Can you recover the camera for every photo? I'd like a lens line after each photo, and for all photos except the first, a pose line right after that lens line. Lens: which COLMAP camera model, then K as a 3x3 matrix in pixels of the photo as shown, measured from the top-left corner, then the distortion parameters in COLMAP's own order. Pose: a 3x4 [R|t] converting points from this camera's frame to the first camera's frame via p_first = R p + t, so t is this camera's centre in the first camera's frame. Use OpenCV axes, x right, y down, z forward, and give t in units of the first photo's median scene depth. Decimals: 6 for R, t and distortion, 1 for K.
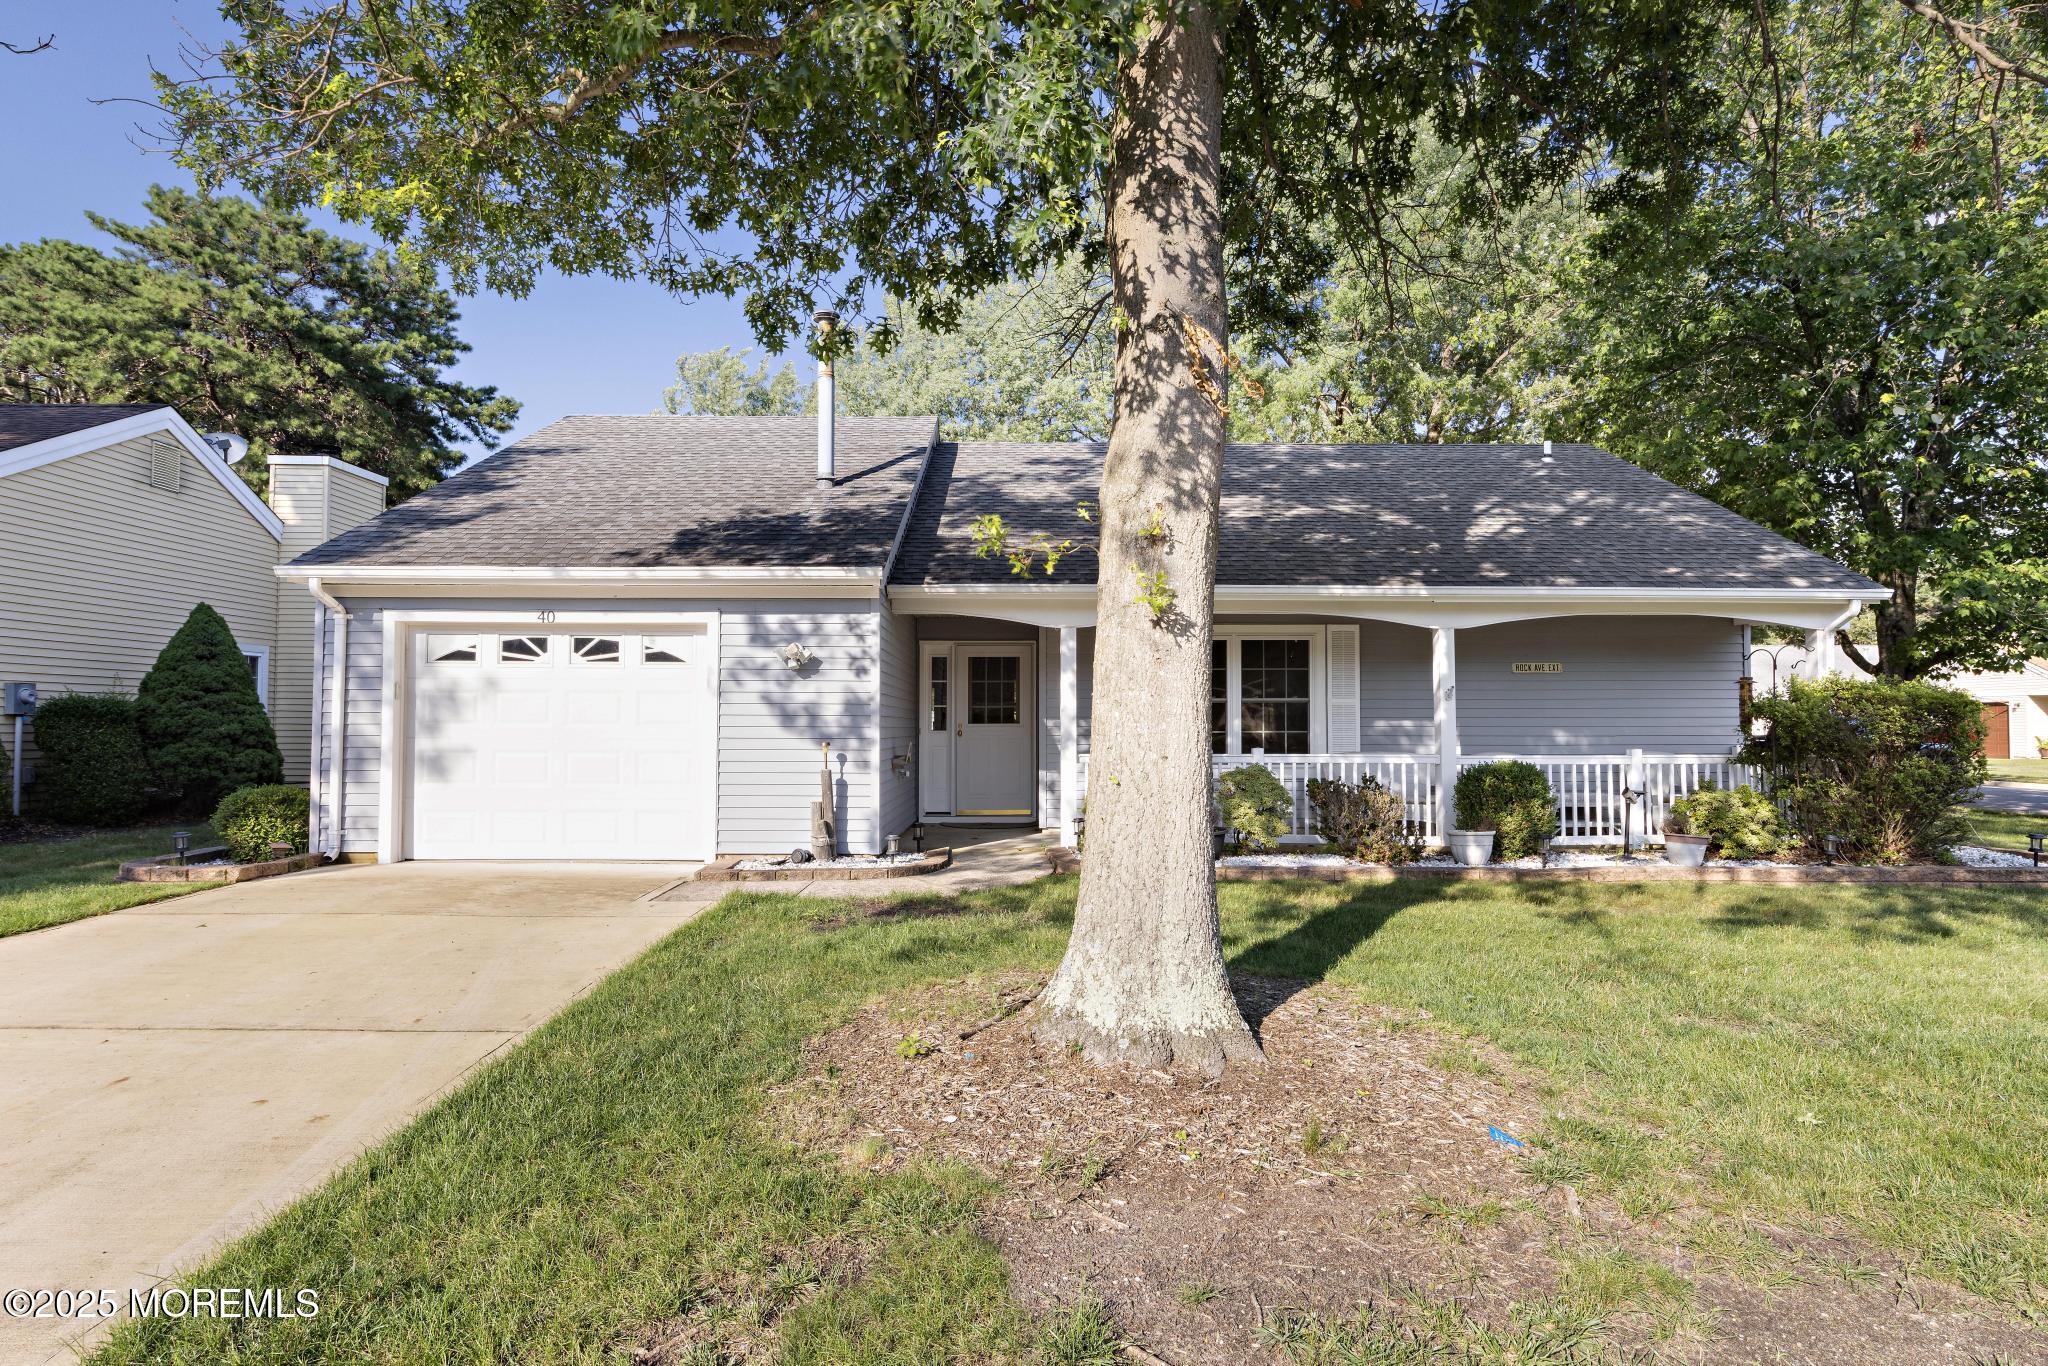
lens RADIAL K [[1103.5, 0, 1024.0], [0, 1103.5, 683.0], [0, 0, 1]] dist [0.000242, -0.000282]
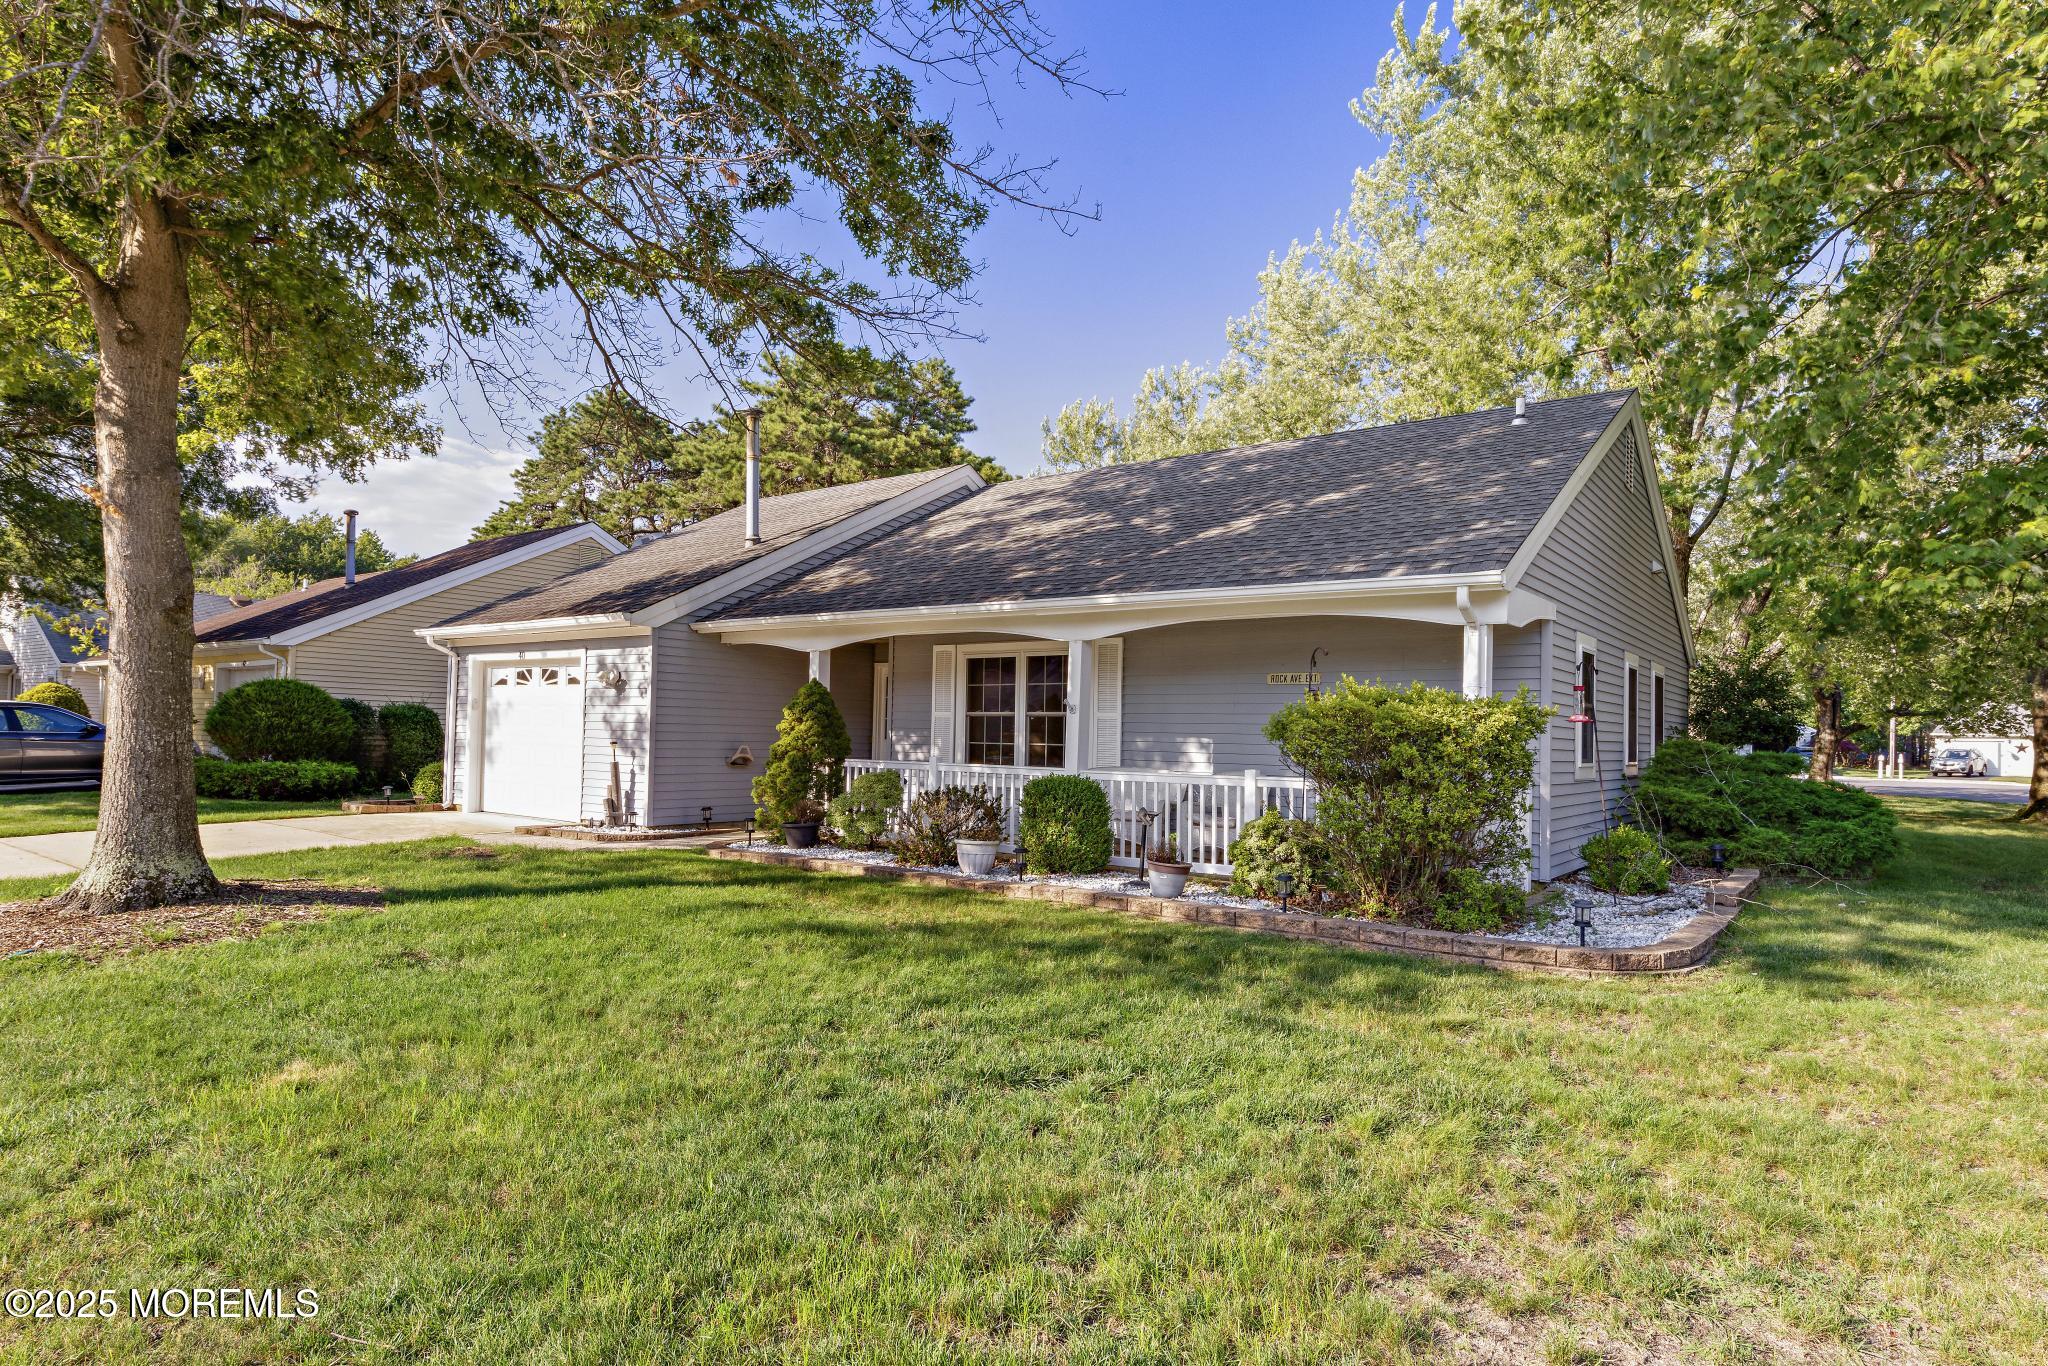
lens RADIAL K [[1103.5, 0, 1024.0], [0, 1103.5, 683.0], [0, 0, 1]] dist [0.000242, -0.000282]
pose [[0.792389, -0.013084, -0.609875, 1.011614], [0.002492, 0.999831, -0.018213, 0.006966], [0.610011, 0.012913, 0.792288, 0.219930]]
